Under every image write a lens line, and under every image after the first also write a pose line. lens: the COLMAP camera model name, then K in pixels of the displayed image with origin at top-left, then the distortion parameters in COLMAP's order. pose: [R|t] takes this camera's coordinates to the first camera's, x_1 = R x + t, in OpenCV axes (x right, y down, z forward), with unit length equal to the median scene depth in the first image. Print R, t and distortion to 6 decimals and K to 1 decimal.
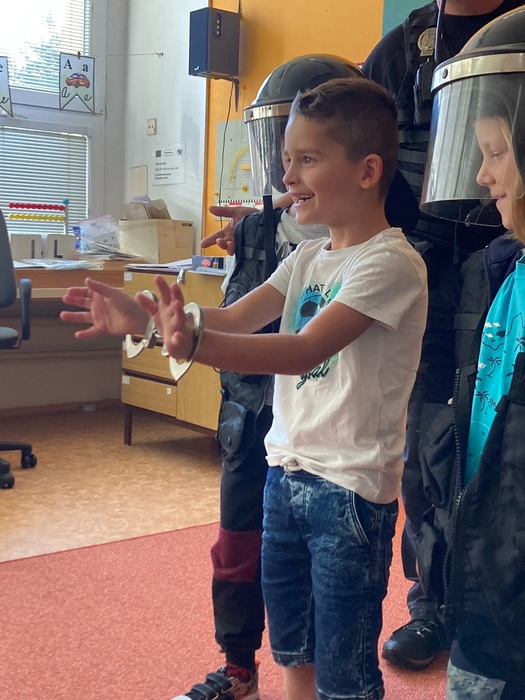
lens RADIAL K [[974.4, 0, 262.5], [0, 974.4, 350.0], [0, 0, 1]] dist [0.068290, -0.012654]
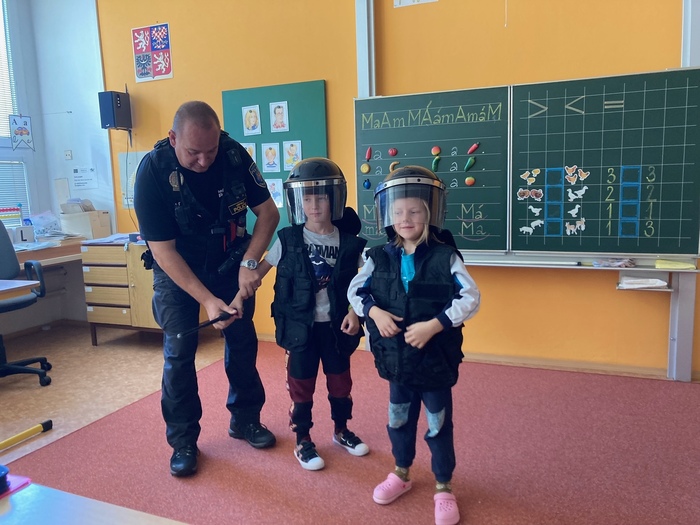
lens RADIAL K [[600.4, 0, 350.0], [0, 600.4, 262.5], [0, 0, 1]] dist [-0.002601, 0.000890]
pose [[0.869585, -0.136635, 0.474503, -0.226865], [0.117356, 0.990607, 0.070180, -0.068540], [-0.479635, -0.005341, 0.877452, -0.139482]]
